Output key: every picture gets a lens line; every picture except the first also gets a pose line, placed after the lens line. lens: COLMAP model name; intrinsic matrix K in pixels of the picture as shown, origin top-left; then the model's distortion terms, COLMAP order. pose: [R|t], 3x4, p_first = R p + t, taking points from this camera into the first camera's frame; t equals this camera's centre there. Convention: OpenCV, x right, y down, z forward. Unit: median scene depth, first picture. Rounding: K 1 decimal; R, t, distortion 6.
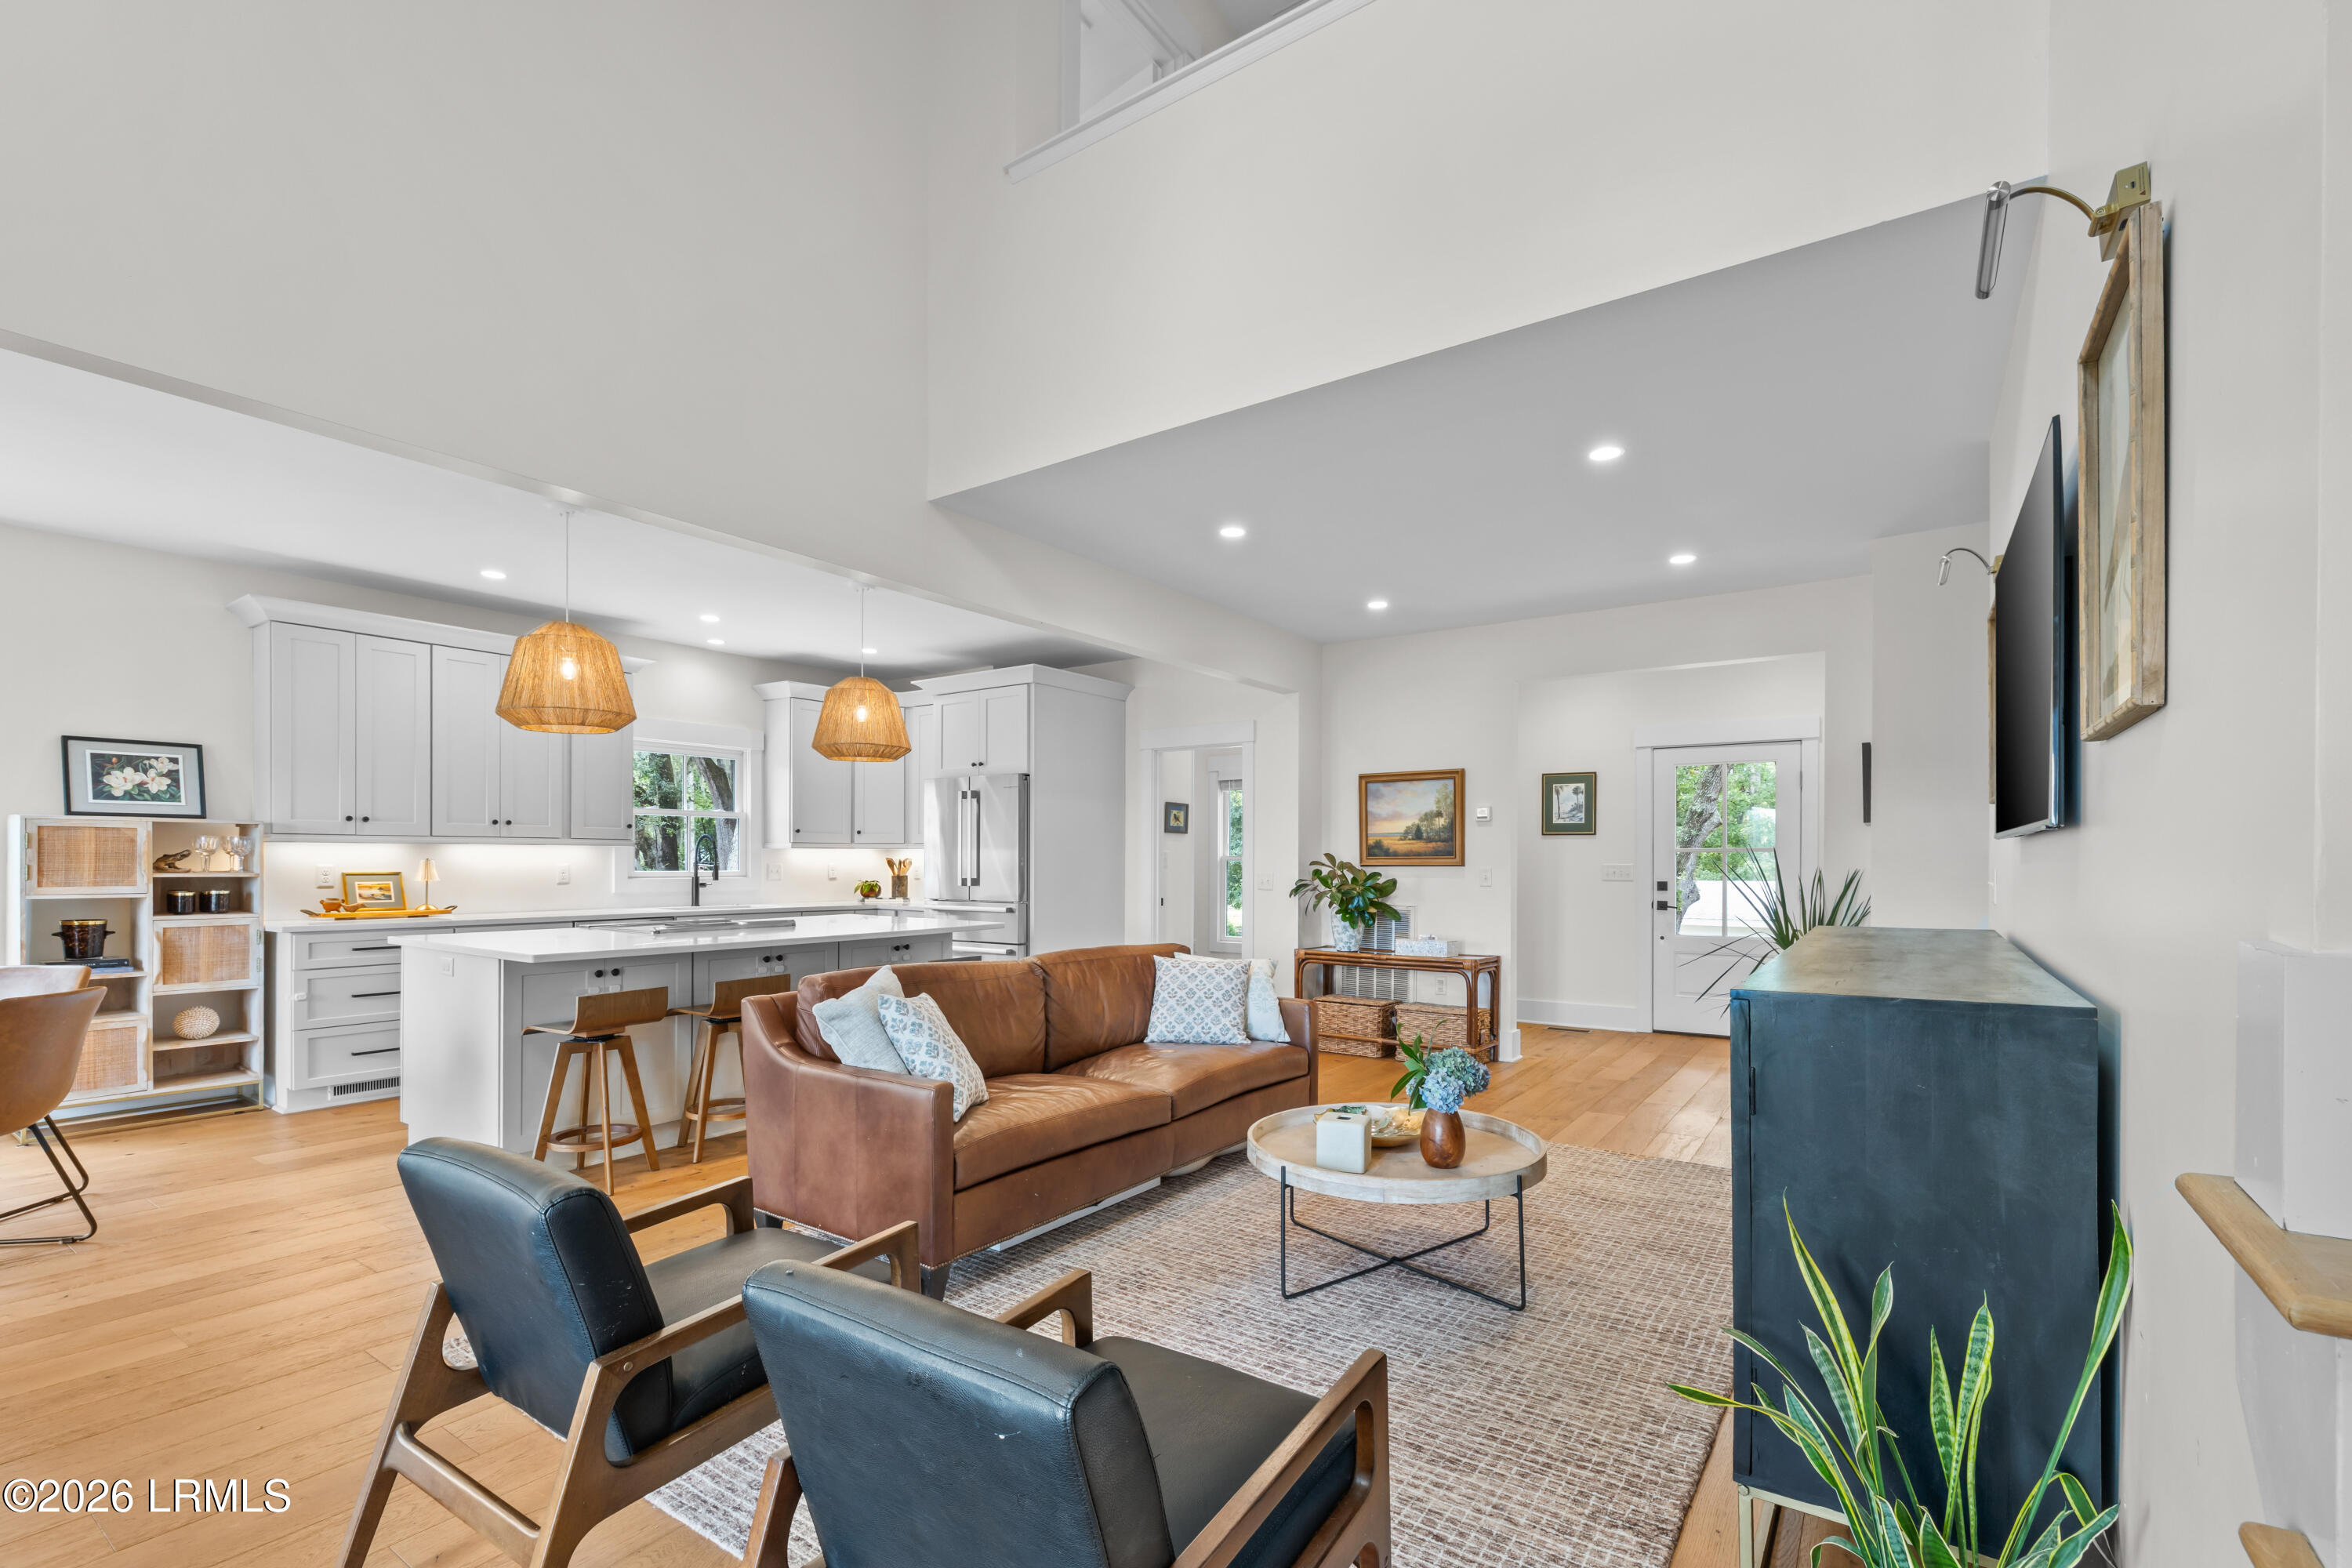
lens RADIAL K [[1043.8, 0, 1177.5], [0, 1043.8, 859.0], [0, 0, 1]] dist [0.002389, 0.001450]
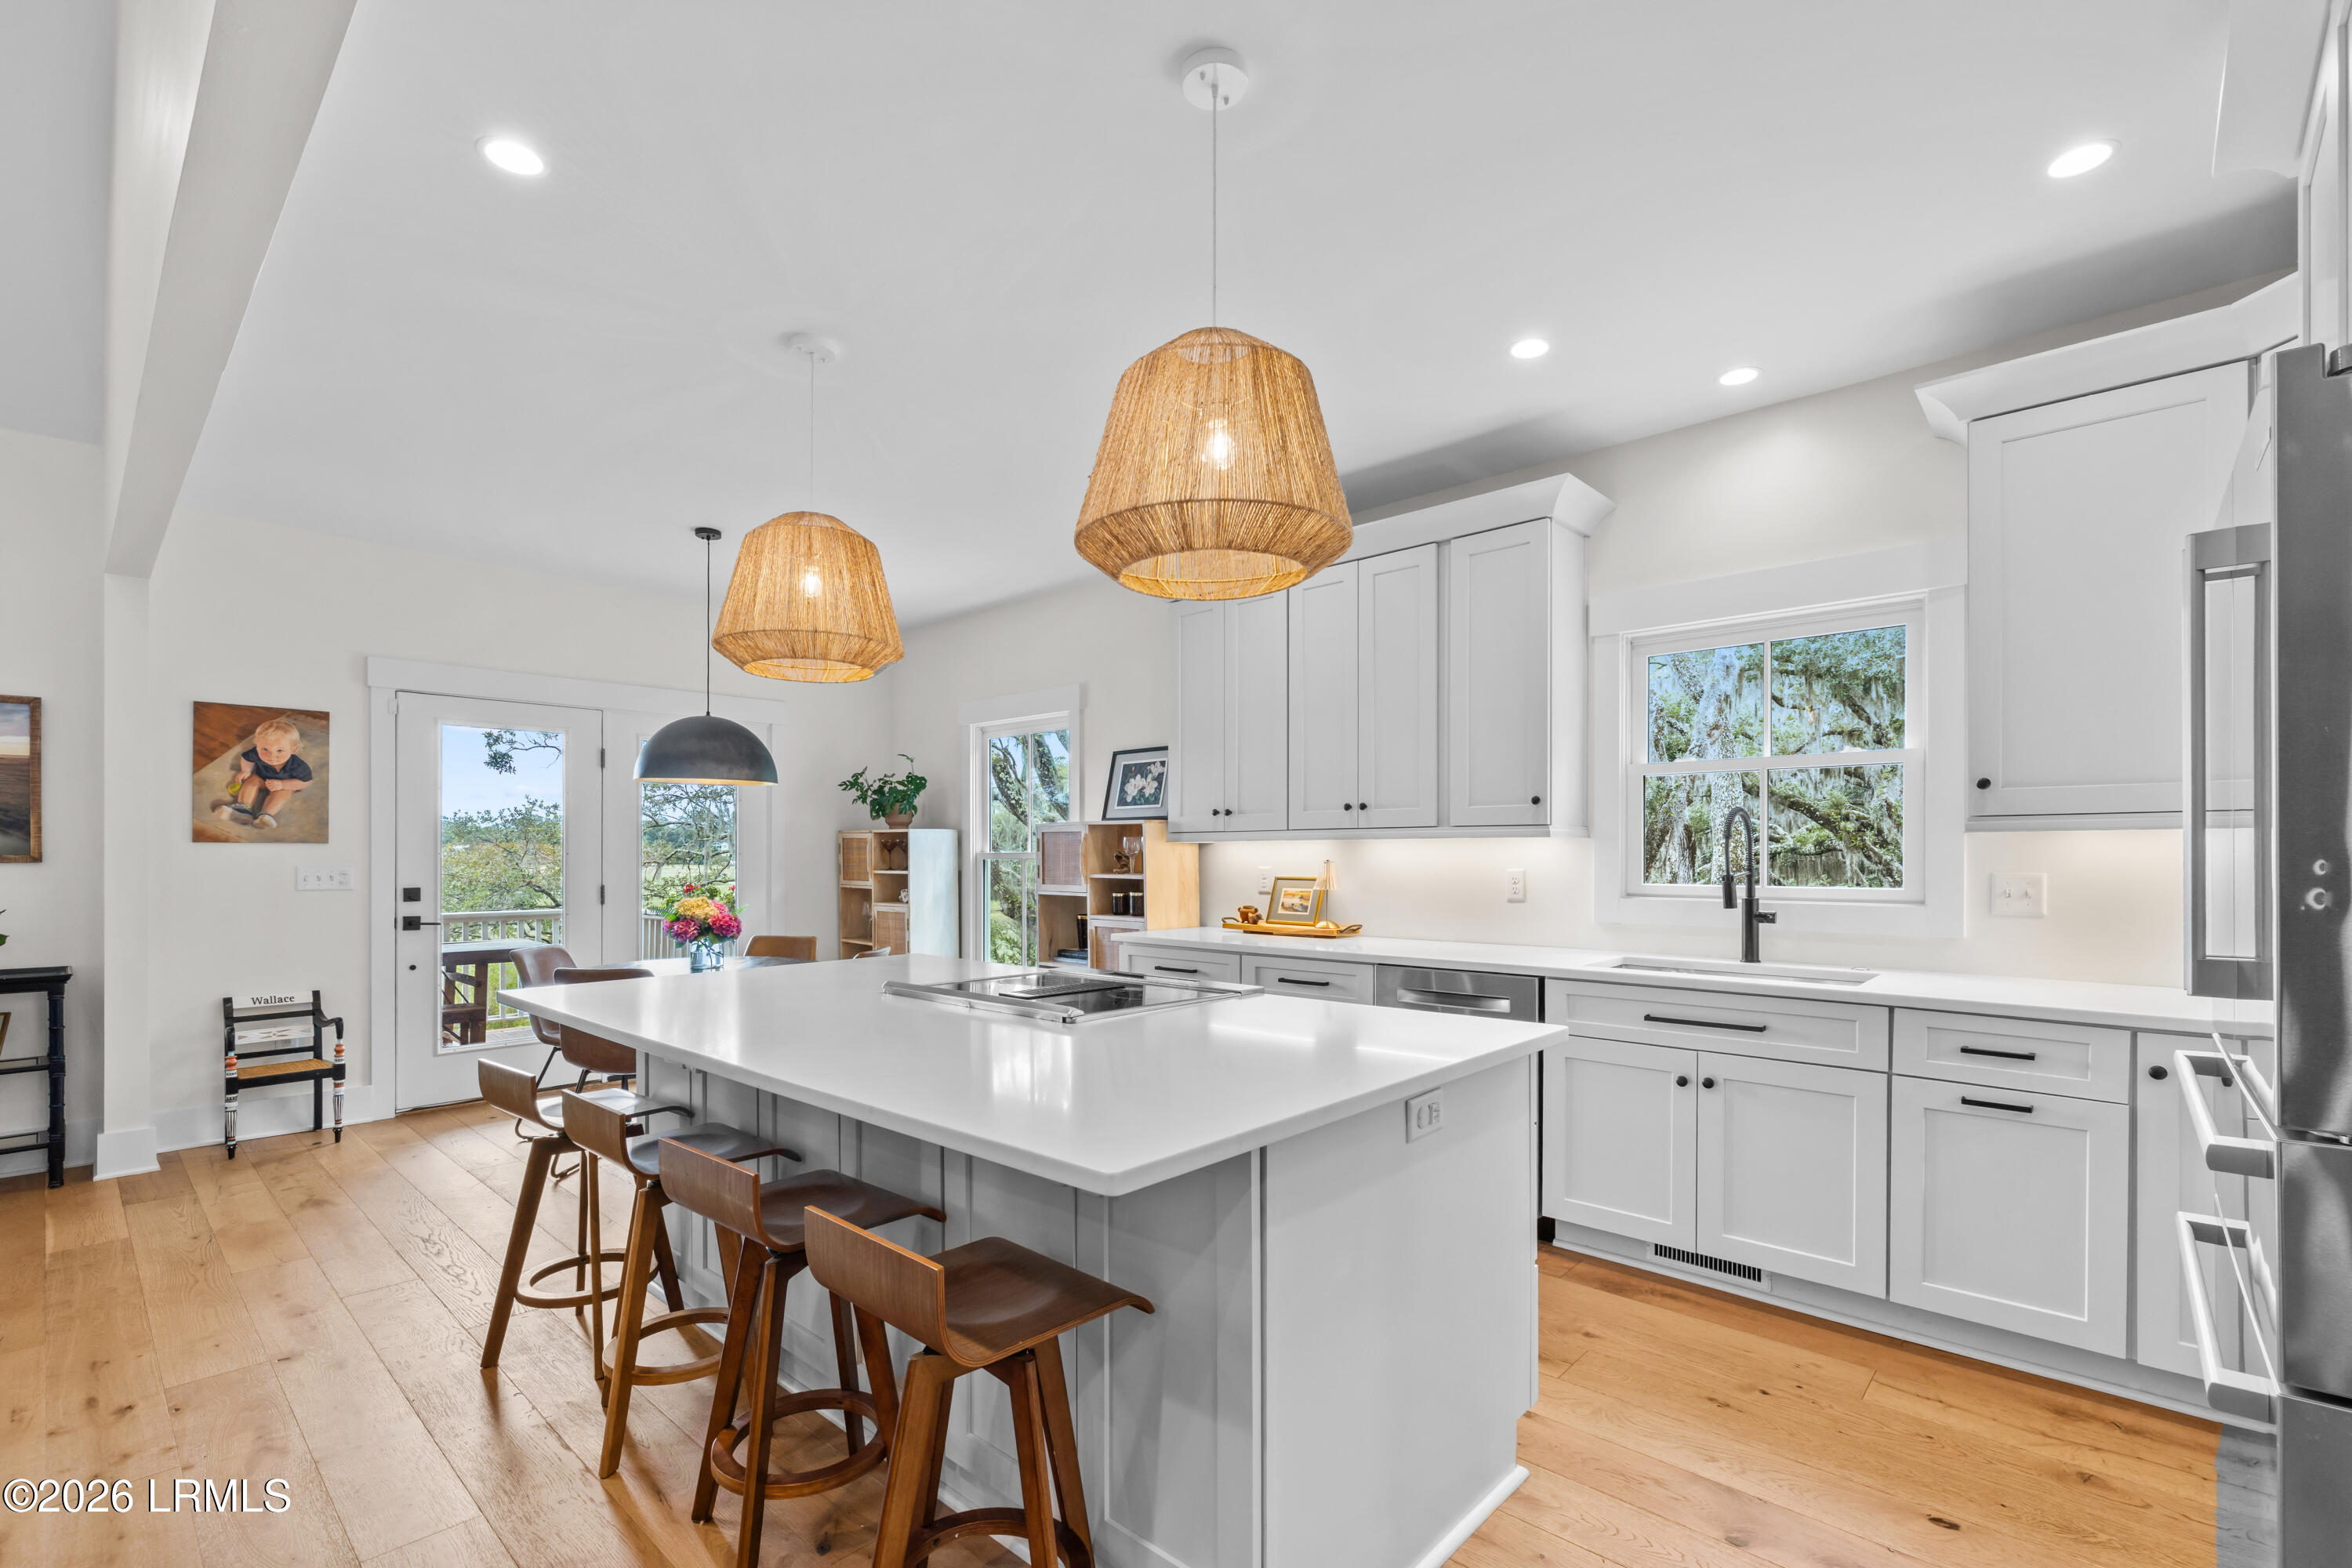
lens RADIAL K [[1043.8, 0, 1170.2], [0, 1043.8, 859.7], [0, 0, 1]] dist [0.002389, 0.001450]
pose [[-0.136601, 0.005630, -0.990610, 0.046351], [0.003367, 0.999981, 0.005219, -0.005119], [0.990620, -0.002622, -0.136617, 1.055389]]
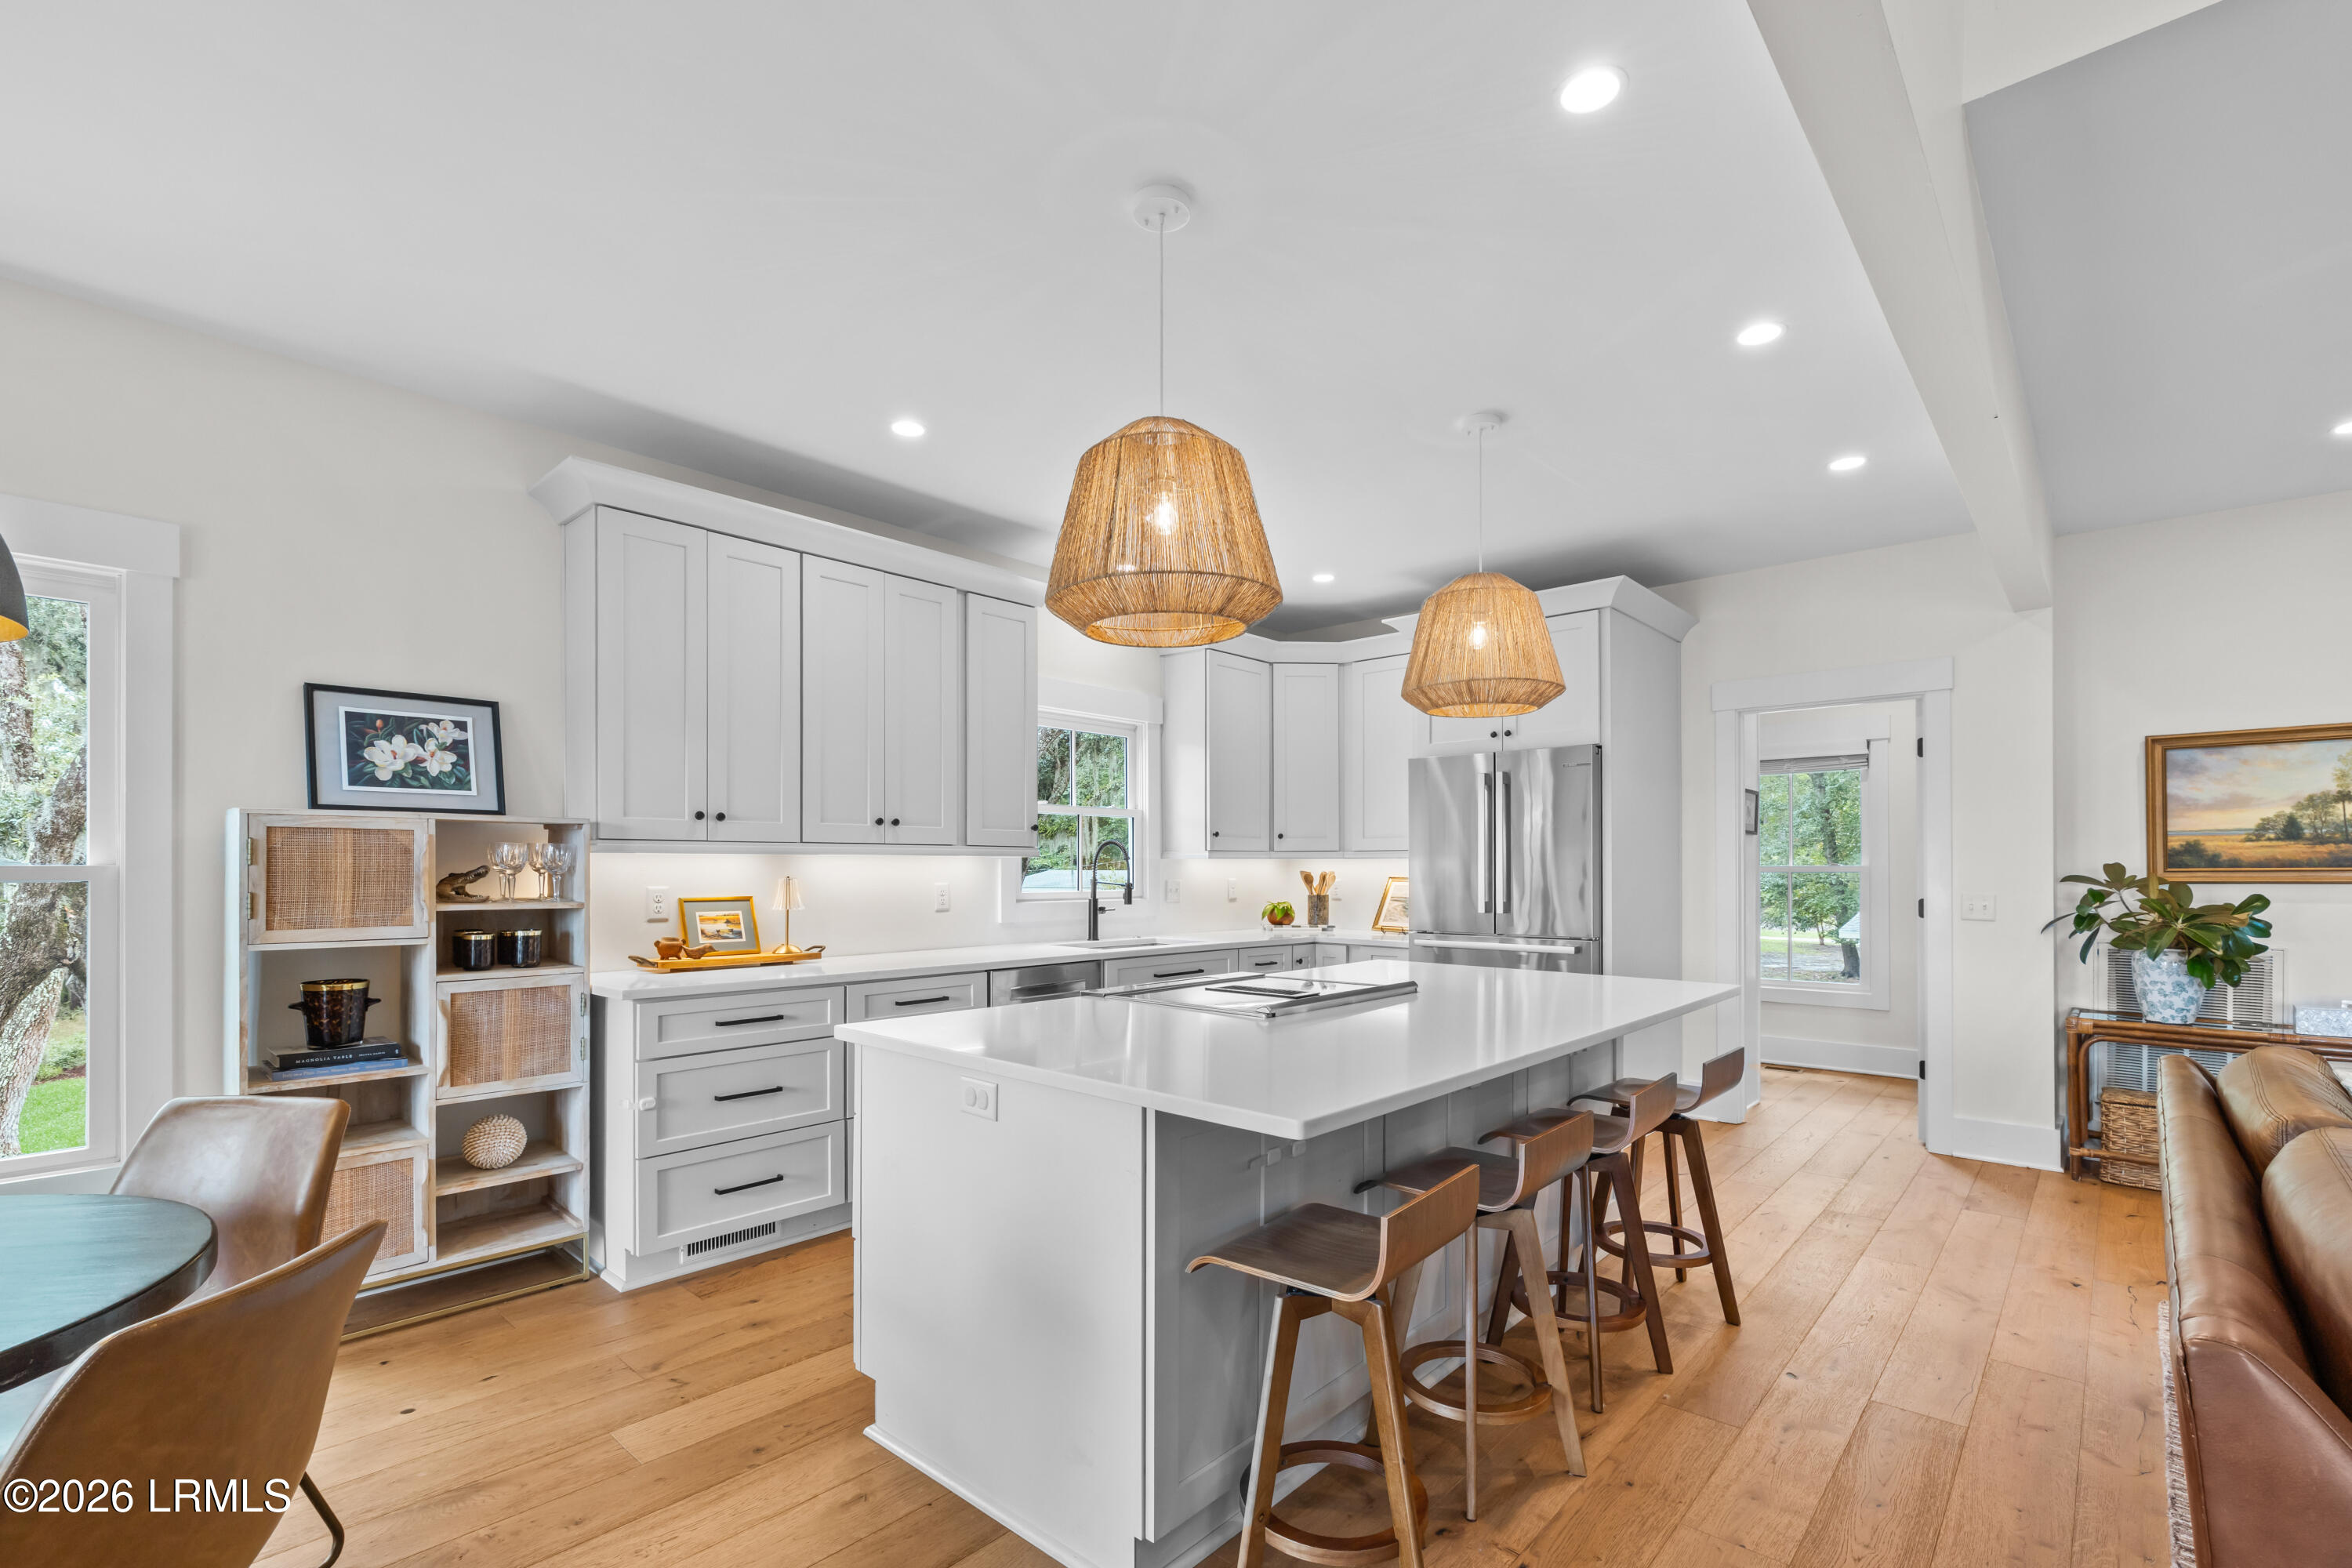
lens RADIAL K [[1043.8, 0, 1182.0], [0, 1043.8, 860.2], [0, 0, 1]] dist [0.002389, 0.001450]
pose [[0.992589, -0.004253, -0.121446, -0.409791], [0.003389, 0.999967, -0.007322, -0.005345], [0.121473, 0.006856, 0.992571, 0.388375]]
